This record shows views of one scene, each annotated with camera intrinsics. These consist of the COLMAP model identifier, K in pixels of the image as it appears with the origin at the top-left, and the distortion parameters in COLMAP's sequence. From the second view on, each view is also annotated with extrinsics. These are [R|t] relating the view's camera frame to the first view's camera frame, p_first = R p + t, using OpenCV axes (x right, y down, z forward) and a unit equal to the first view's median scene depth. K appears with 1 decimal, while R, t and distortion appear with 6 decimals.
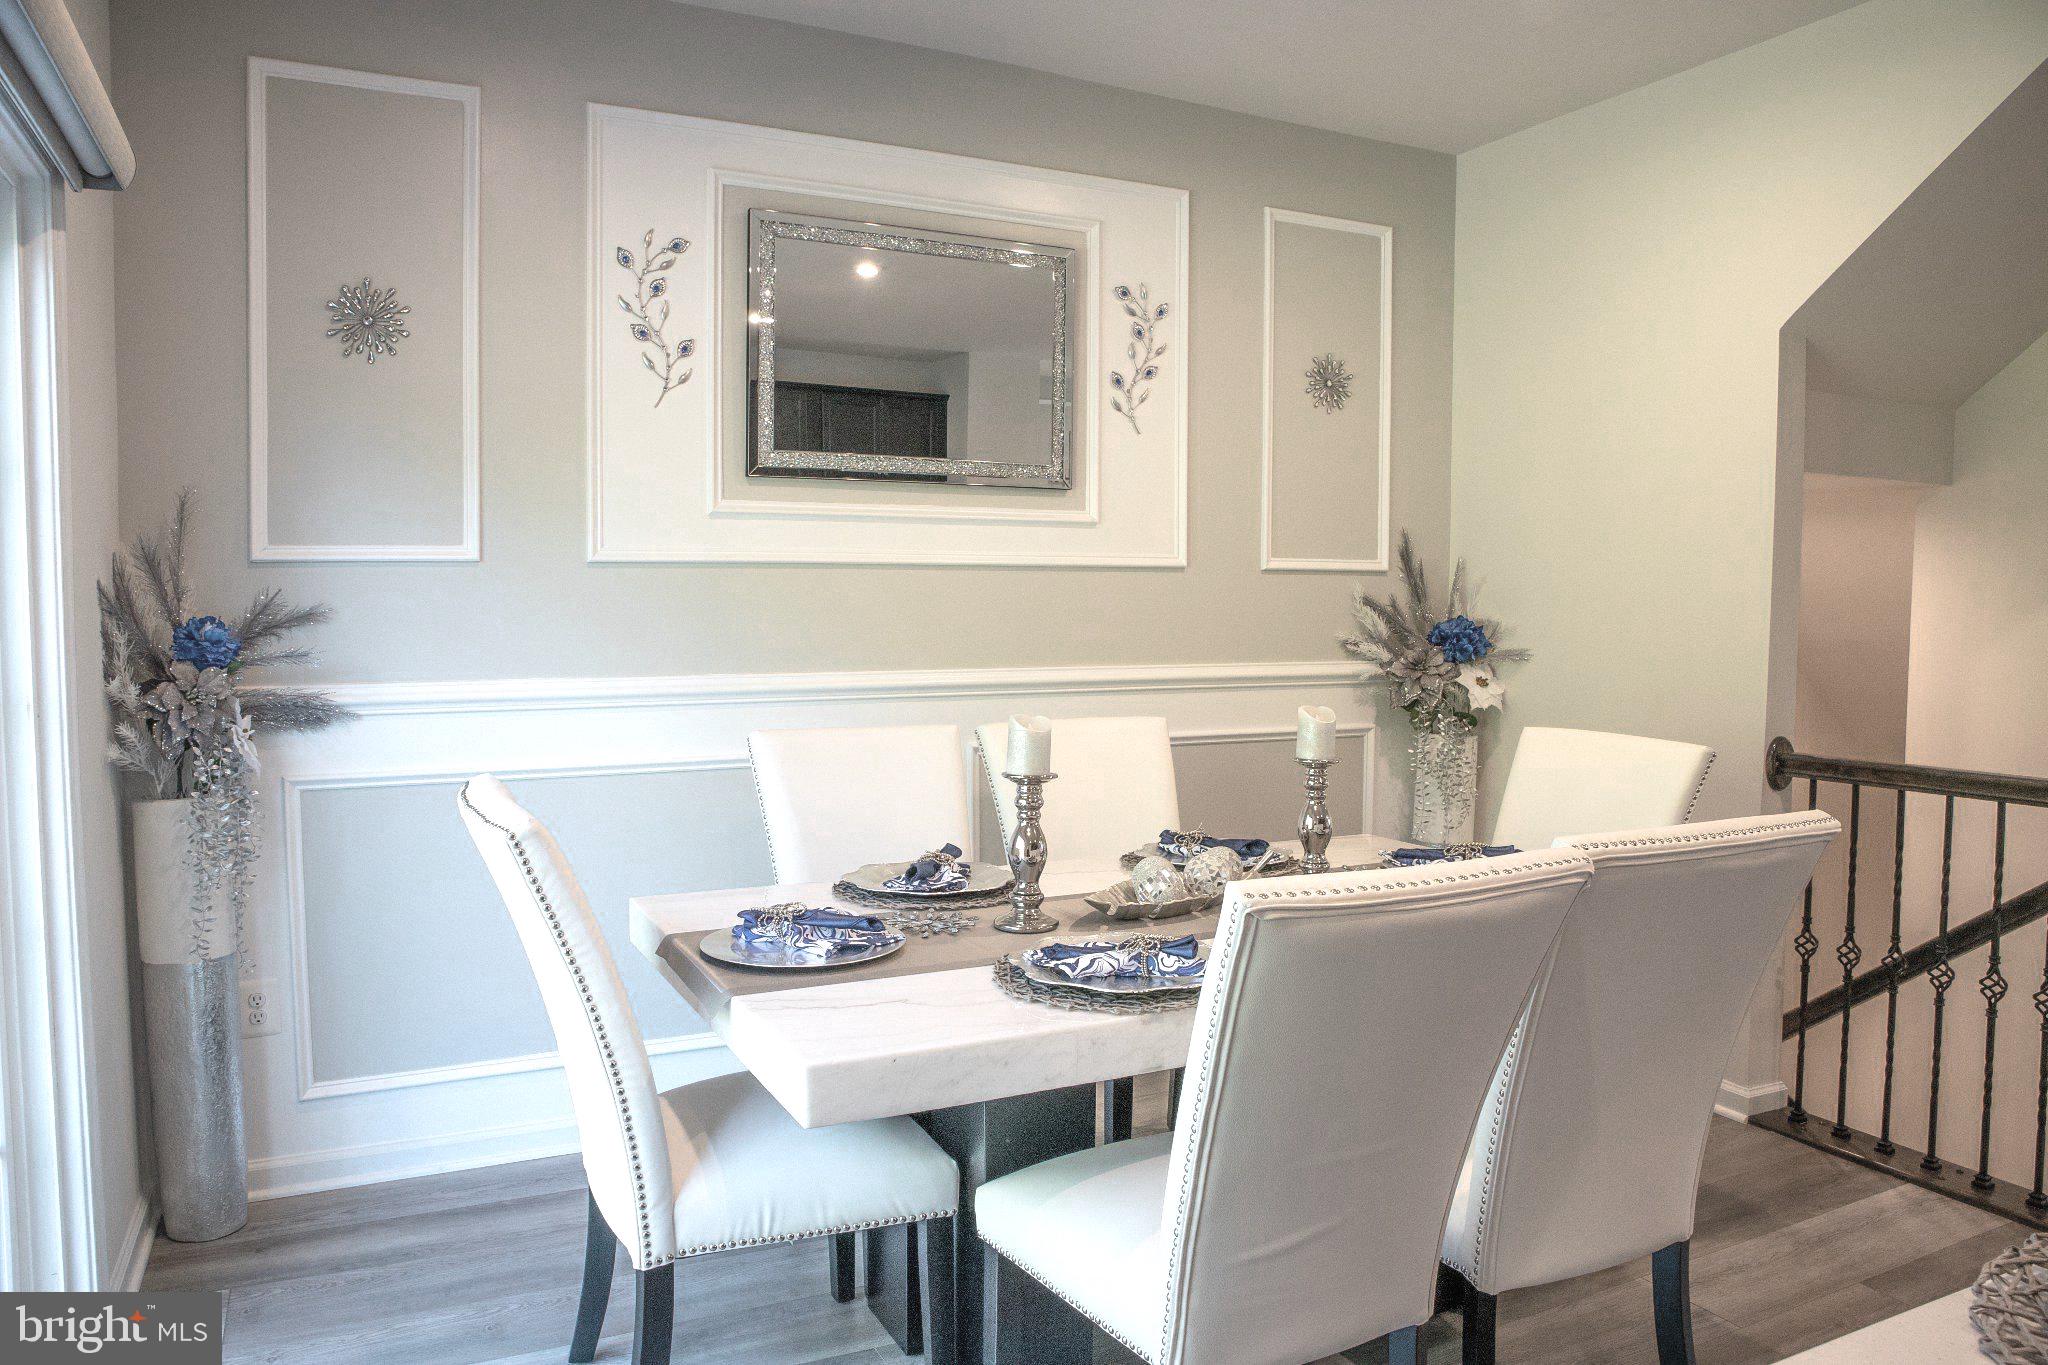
lens RADIAL K [[1415.5, 0, 1030.4], [0, 1415.5, 677.1], [0, 0, 1]] dist [-0.120350, 0.078875]
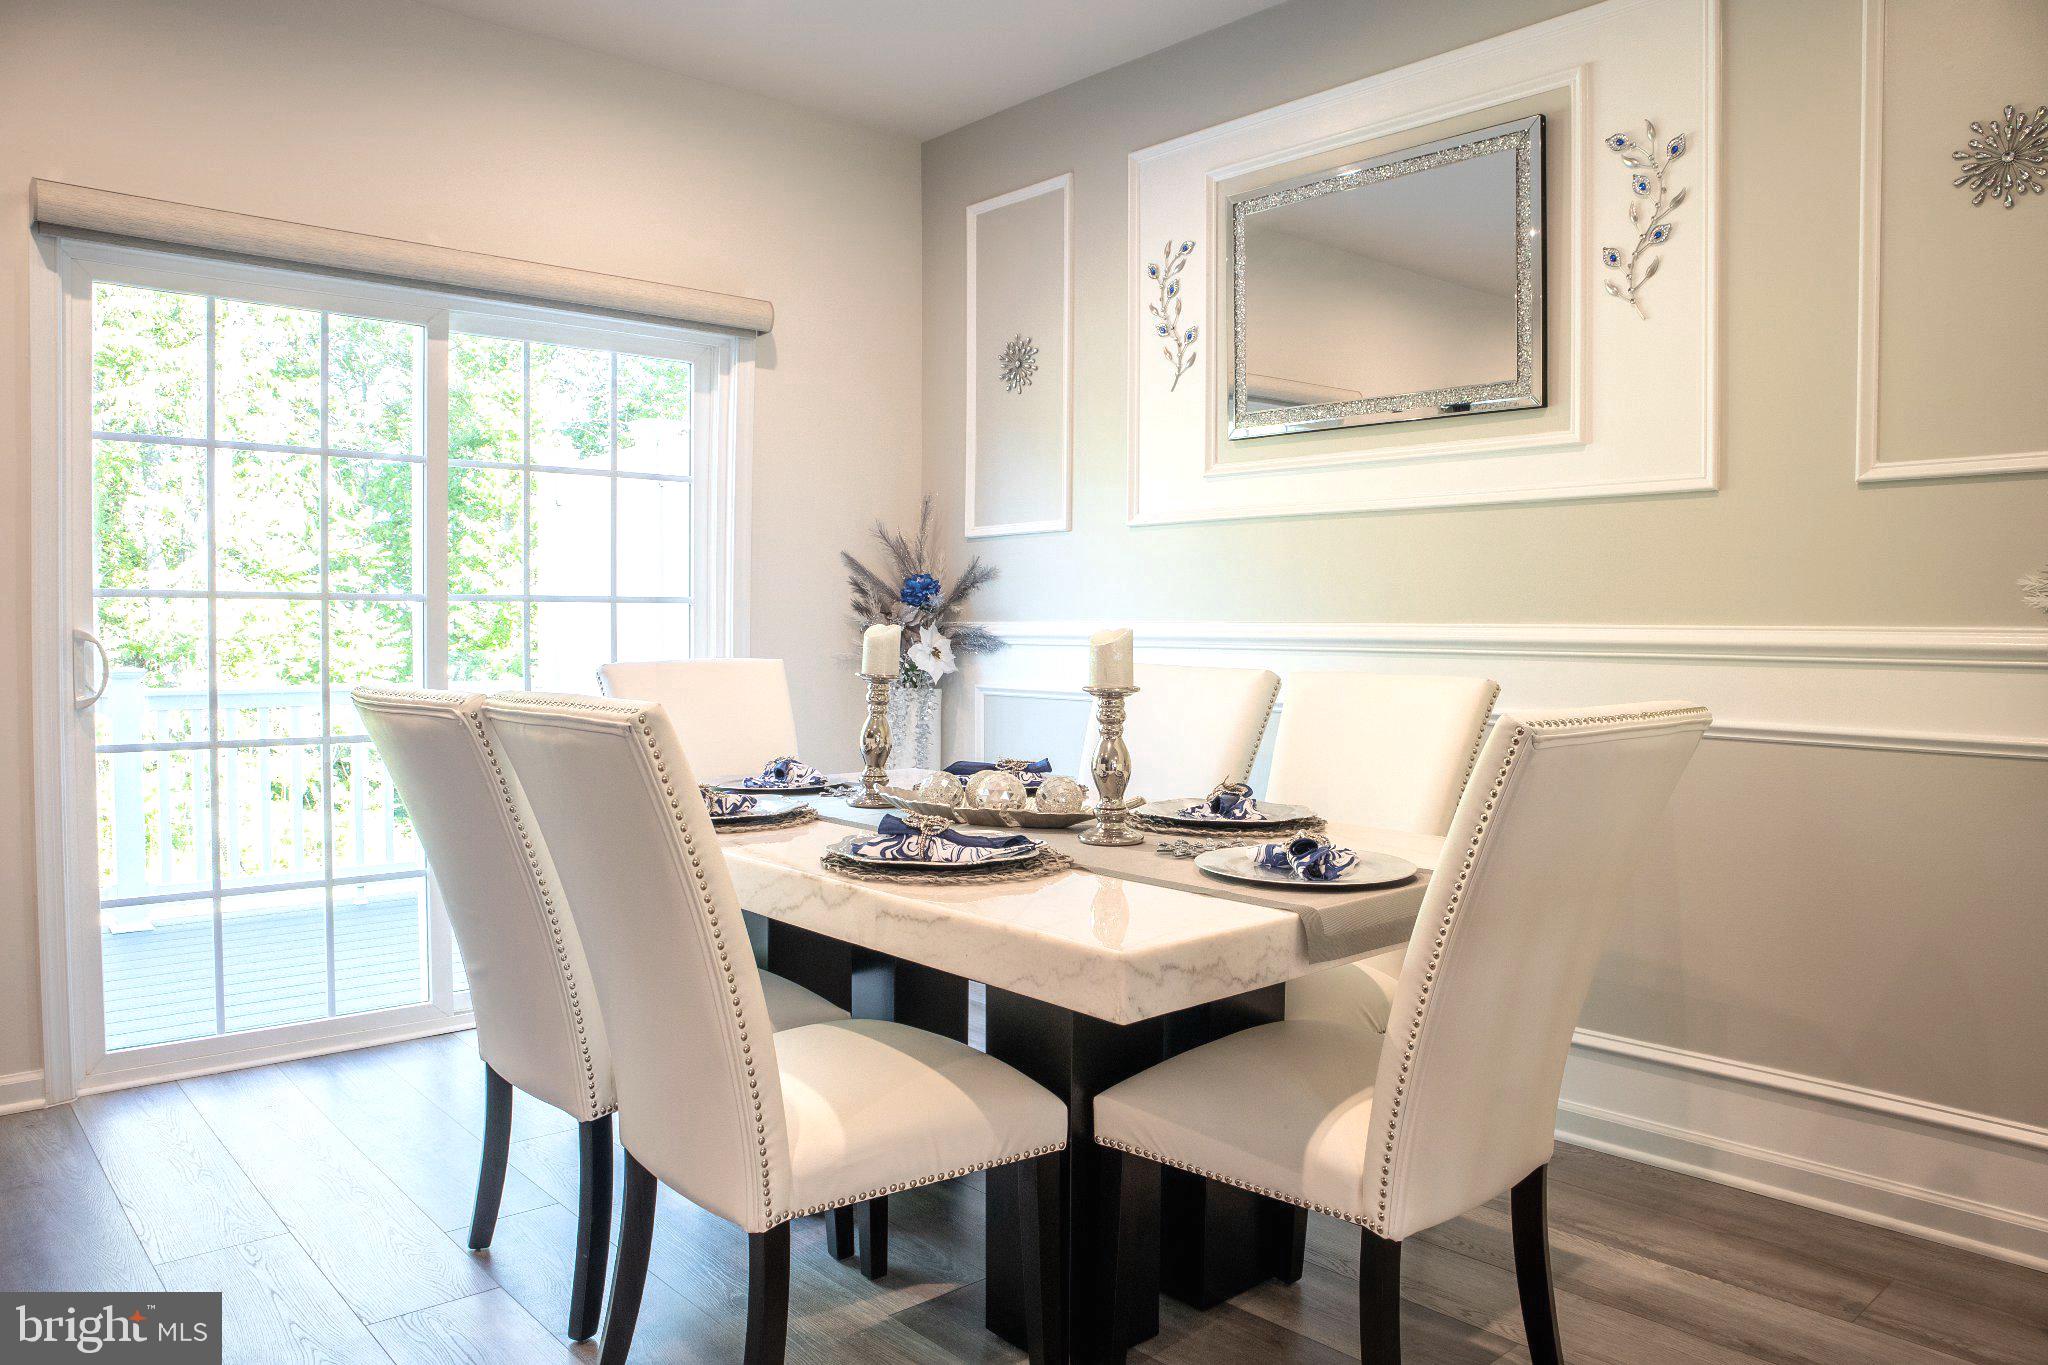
lens RADIAL K [[1415.5, 0, 1030.4], [0, 1415.5, 677.1], [0, 0, 1]] dist [-0.120350, 0.078875]
pose [[0.269890, 0.035694, -0.962229, 0.837696], [-0.055527, 0.998227, 0.021455, 0.026492], [0.961289, 0.047639, 0.271394, 0.579314]]
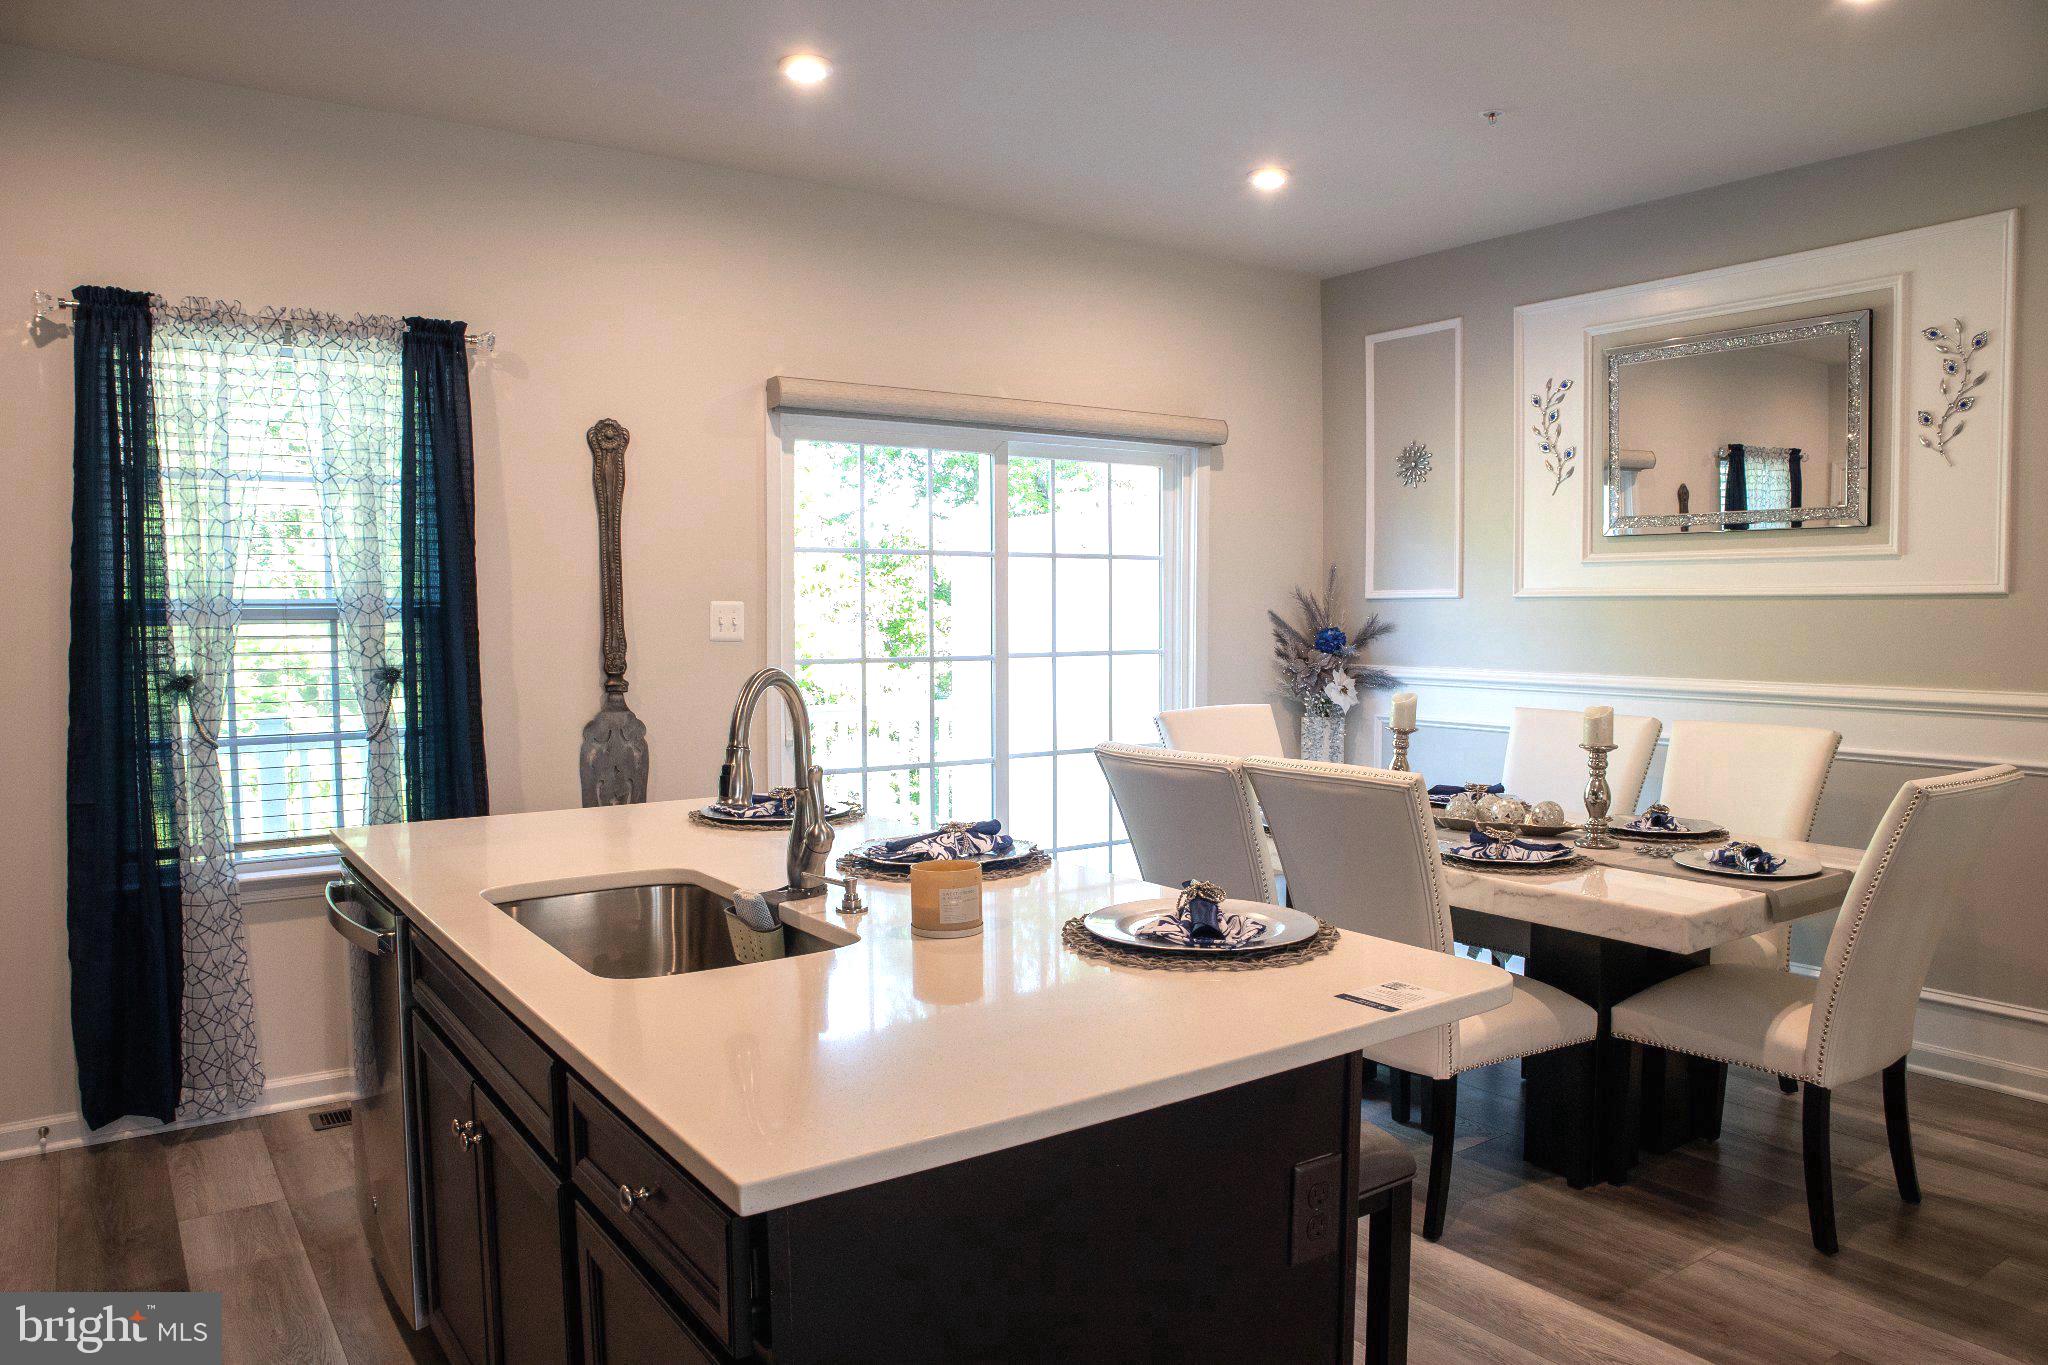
lens RADIAL K [[1415.5, 0, 1030.4], [0, 1415.5, 677.1], [0, 0, 1]] dist [-0.120350, 0.078875]
pose [[0.149076, 0.047532, -0.987683, 1.148717], [-0.049229, 0.997962, 0.040596, -0.029079], [0.987600, 0.042571, 0.151112, 0.219811]]
